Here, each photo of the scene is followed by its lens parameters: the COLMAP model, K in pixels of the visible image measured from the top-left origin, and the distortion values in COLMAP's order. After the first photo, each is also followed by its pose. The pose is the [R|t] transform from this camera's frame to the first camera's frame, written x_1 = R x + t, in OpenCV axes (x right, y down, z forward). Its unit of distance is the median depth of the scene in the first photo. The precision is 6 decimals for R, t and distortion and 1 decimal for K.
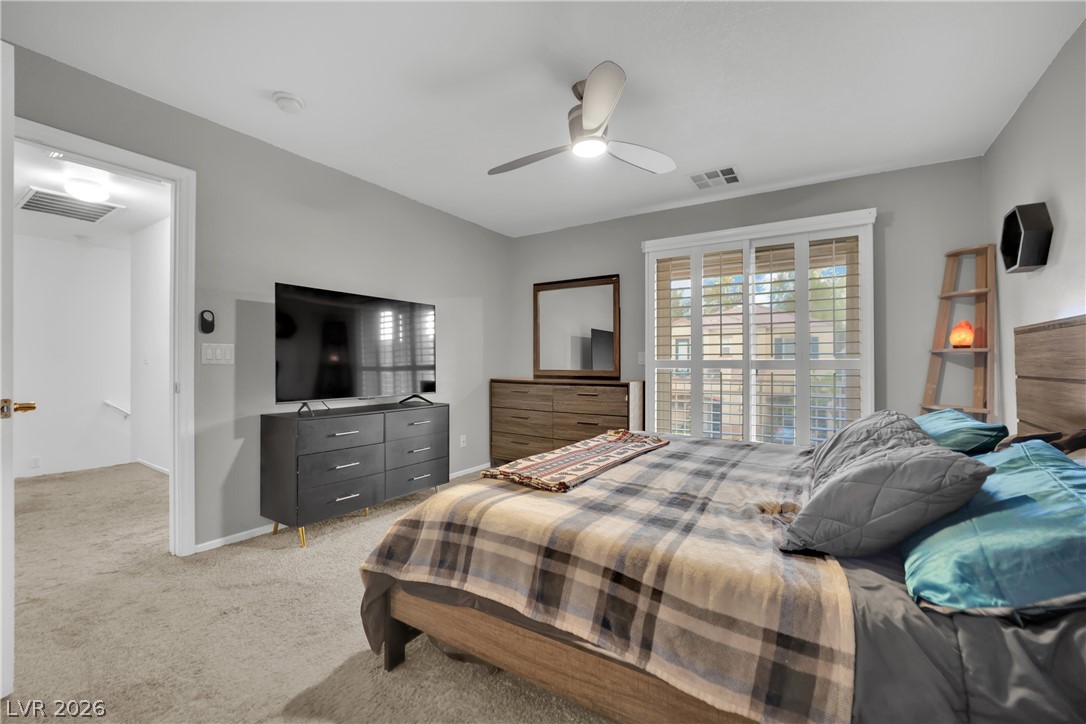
lens RADIAL K [[449.9, 0, 544.2], [0, 449.9, 357.8], [0, 0, 1]] dist [-0.033328, 0.003676]
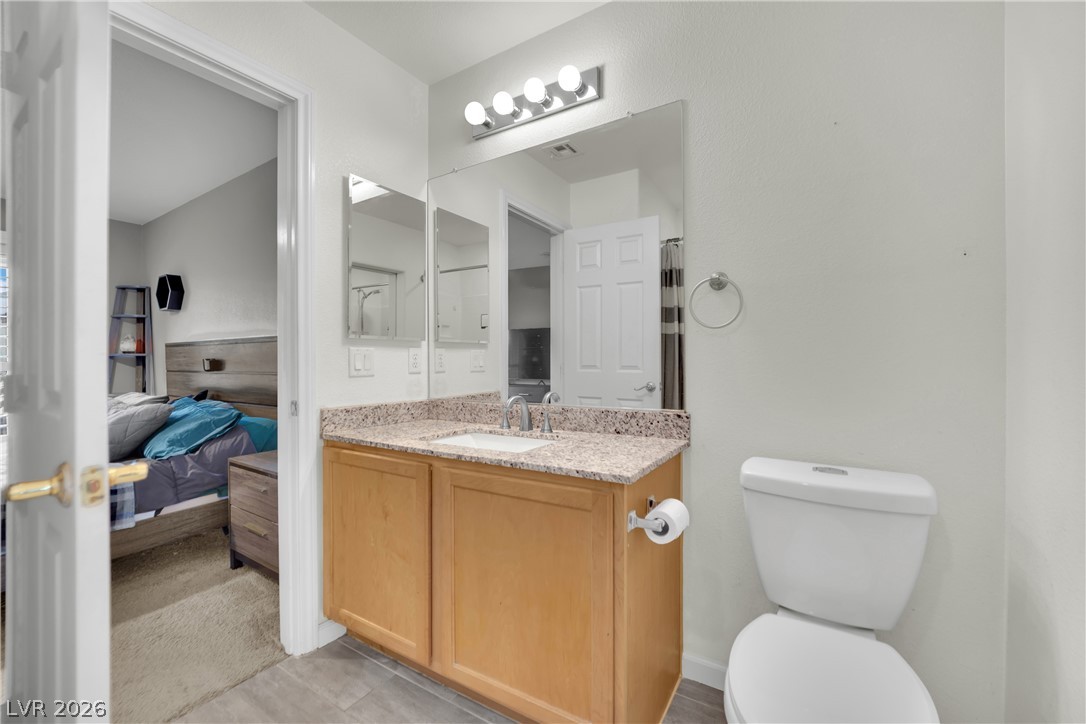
lens RADIAL K [[449.9, 0, 544.2], [0, 449.9, 357.8], [0, 0, 1]] dist [-0.033328, 0.003676]
pose [[-0.009155, -0.006198, 0.999939, -1.302442], [-0.001534, 0.999980, 0.006184, -0.044686], [-0.999957, -0.001478, -0.009165, -0.950153]]
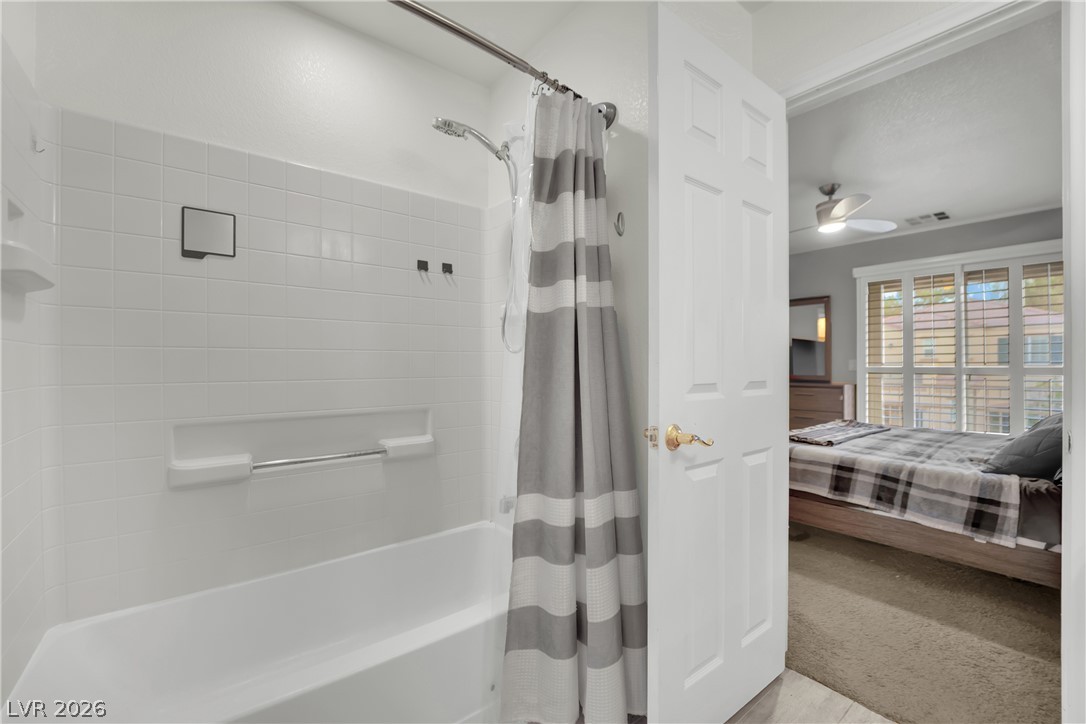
lens RADIAL K [[449.9, 0, 544.2], [0, 449.9, 357.8], [0, 0, 1]] dist [-0.033328, 0.003676]
pose [[0.945735, -0.001472, -0.324934, -0.645069], [-0.000180, 0.999987, -0.005054, -0.046301], [0.324938, 0.004838, 0.945723, -1.402416]]
